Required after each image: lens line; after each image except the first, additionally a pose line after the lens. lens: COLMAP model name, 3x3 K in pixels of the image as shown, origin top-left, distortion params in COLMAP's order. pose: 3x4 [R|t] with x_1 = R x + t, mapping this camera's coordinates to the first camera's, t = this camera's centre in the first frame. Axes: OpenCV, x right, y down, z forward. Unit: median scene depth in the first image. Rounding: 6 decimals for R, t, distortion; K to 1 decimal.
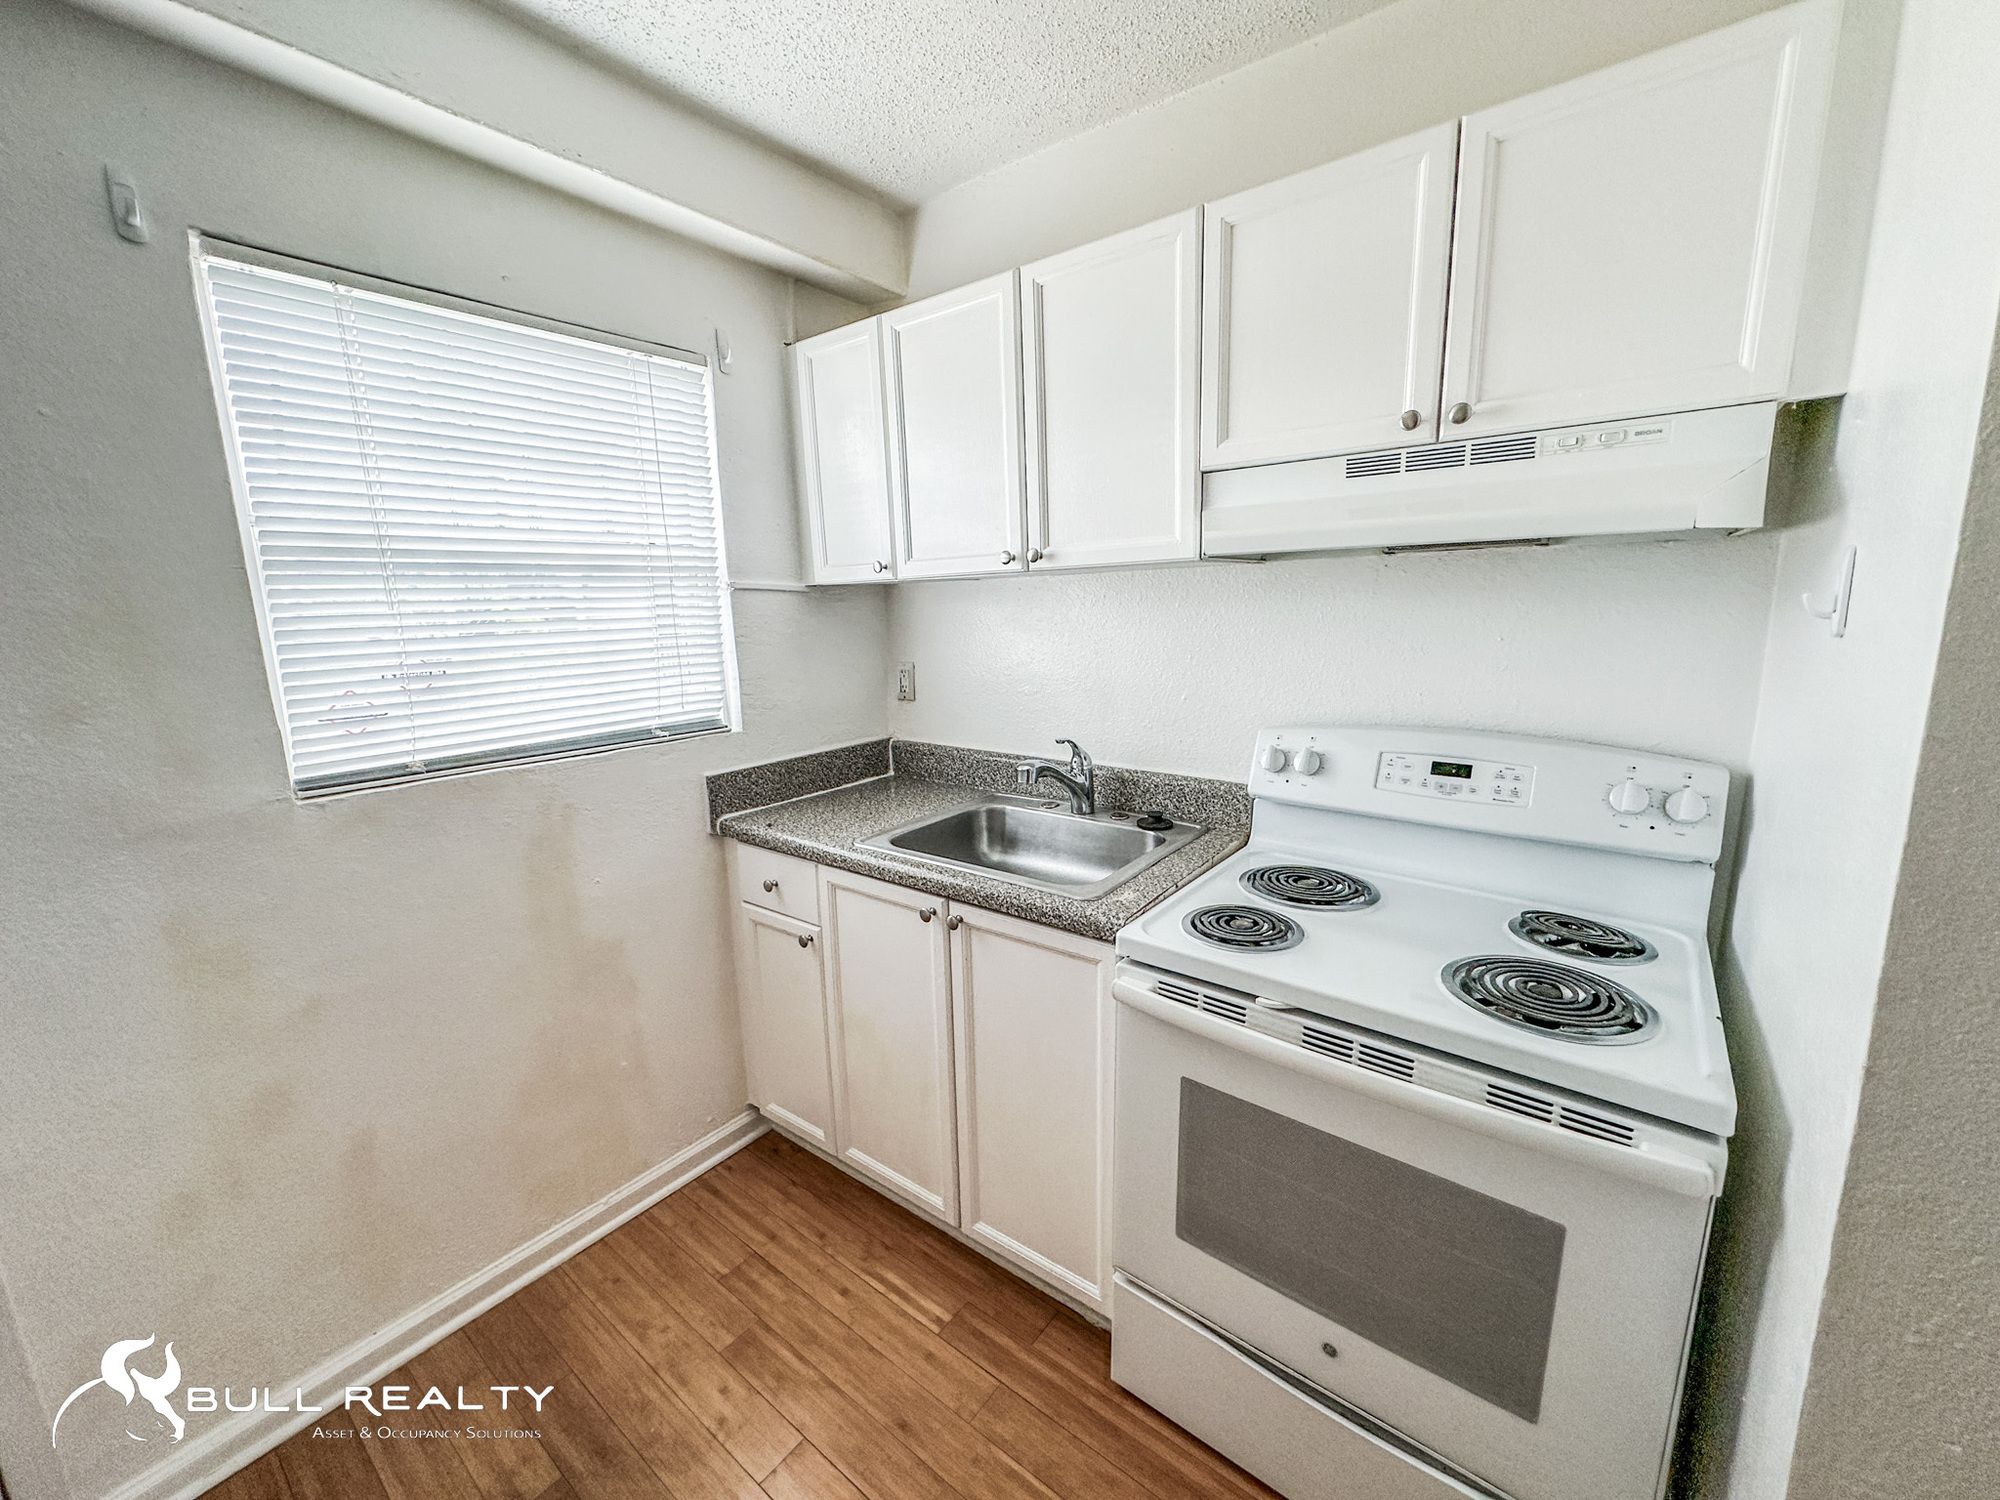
lens RADIAL K [[802.6, 0, 1000.4], [0, 802.6, 748.9], [0, 0, 1]] dist [-0.003187, 0.001425]
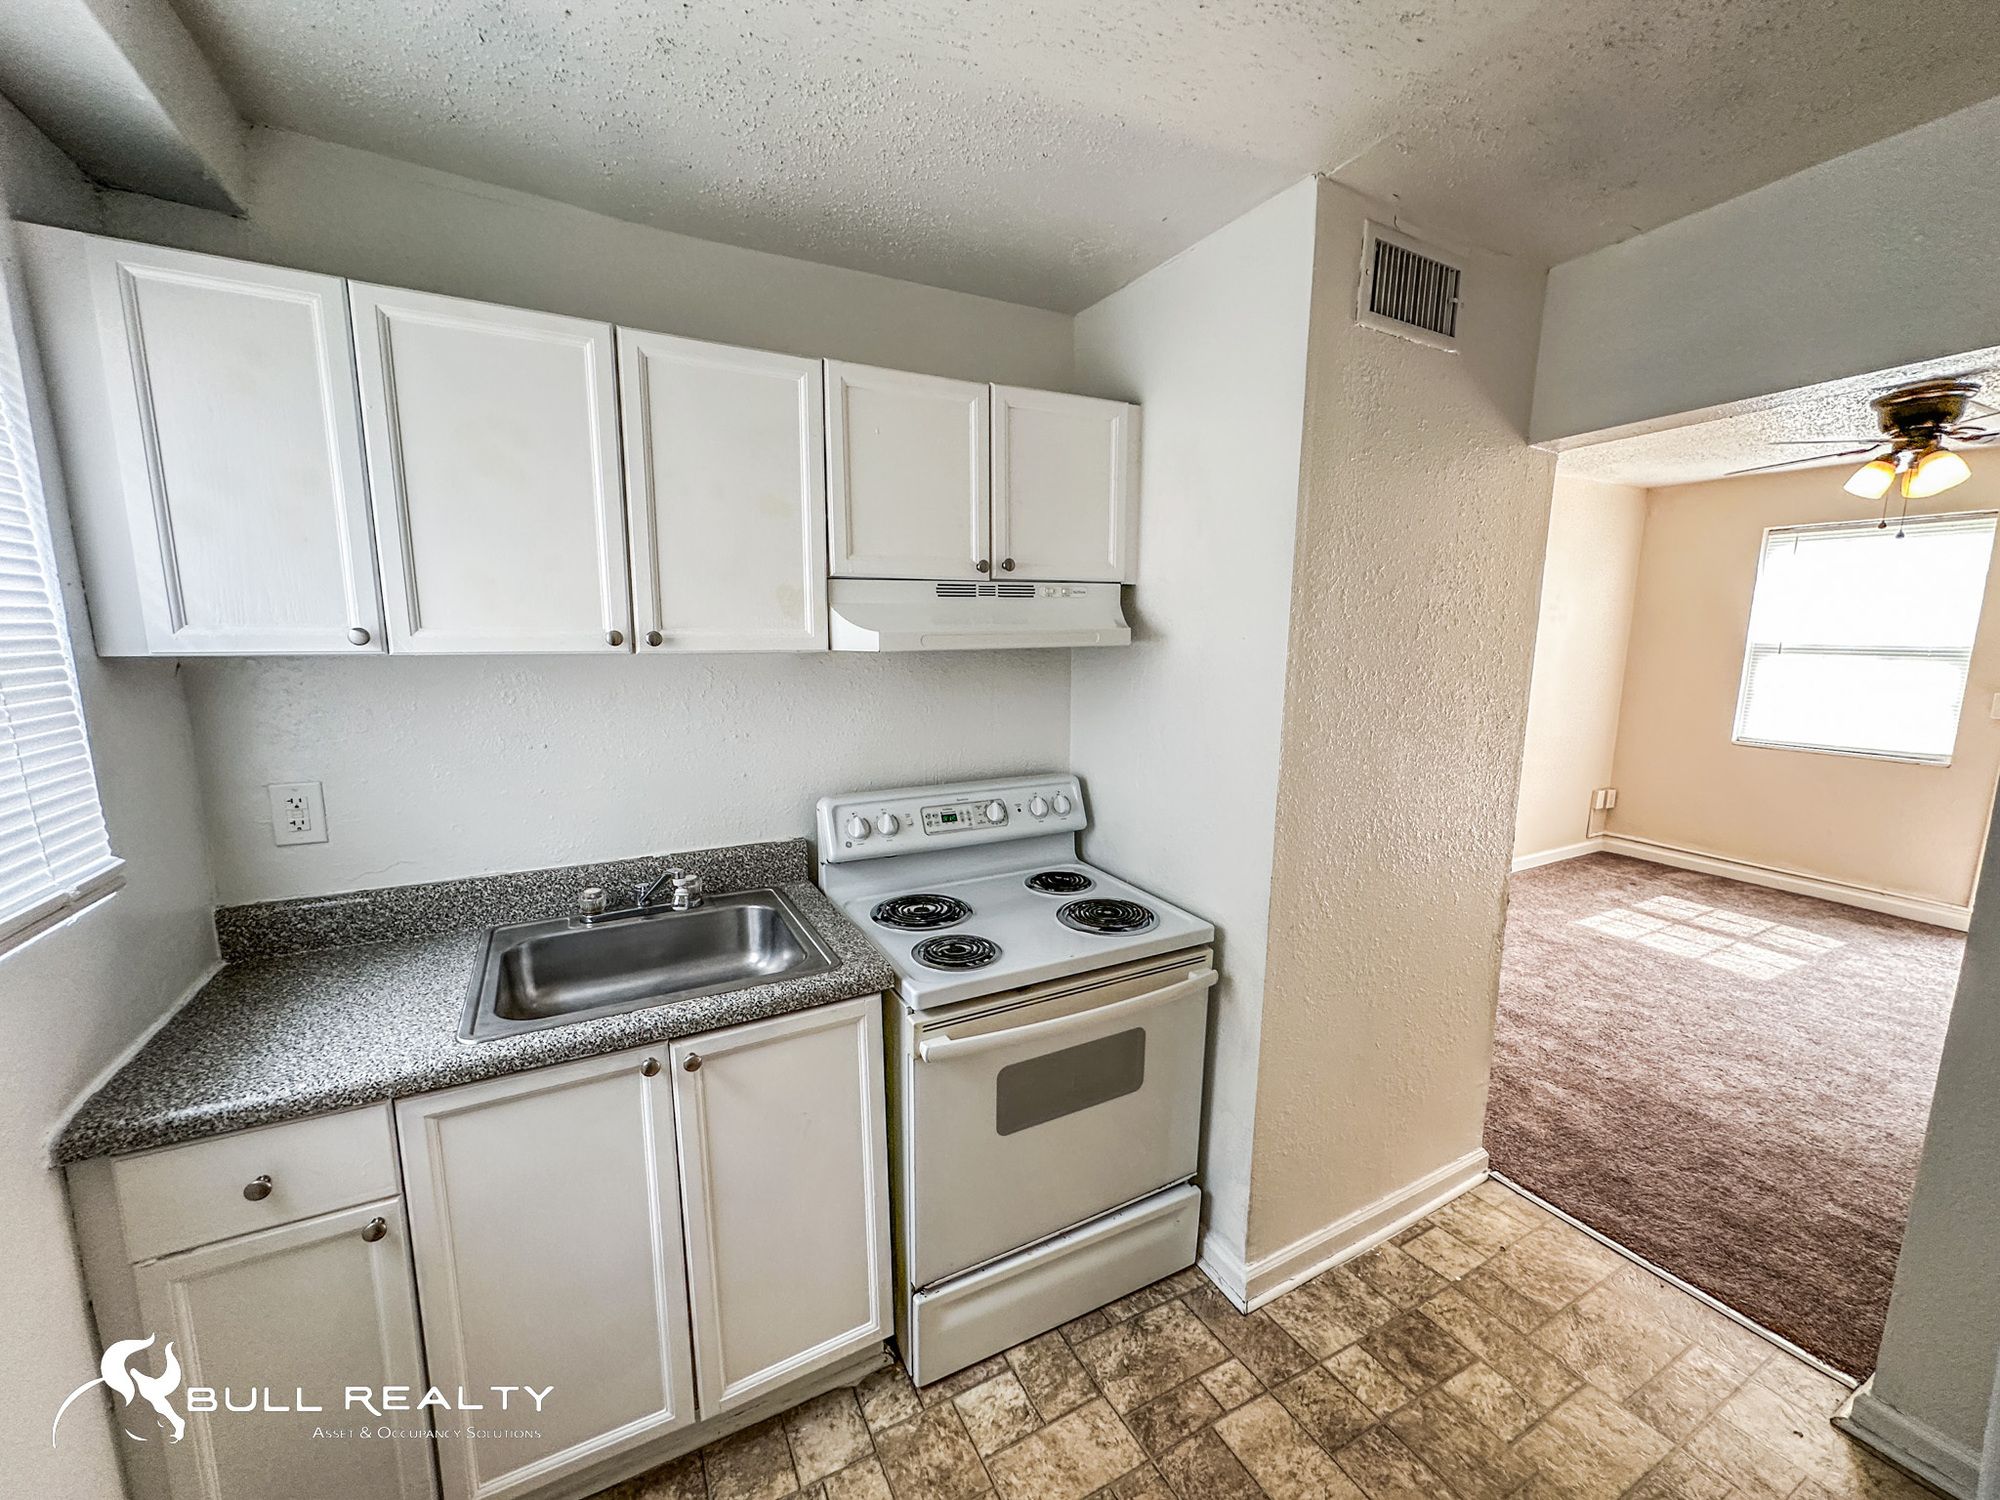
lens RADIAL K [[802.6, 0, 986.2], [0, 802.6, 737.9], [0, 0, 1]] dist [-0.003187, 0.001425]
pose [[0.412743, -0.084280, 0.906940, -0.667112], [0.152891, 0.987993, 0.022232, -0.094265], [-0.897924, 0.129487, 0.420673, 0.304874]]
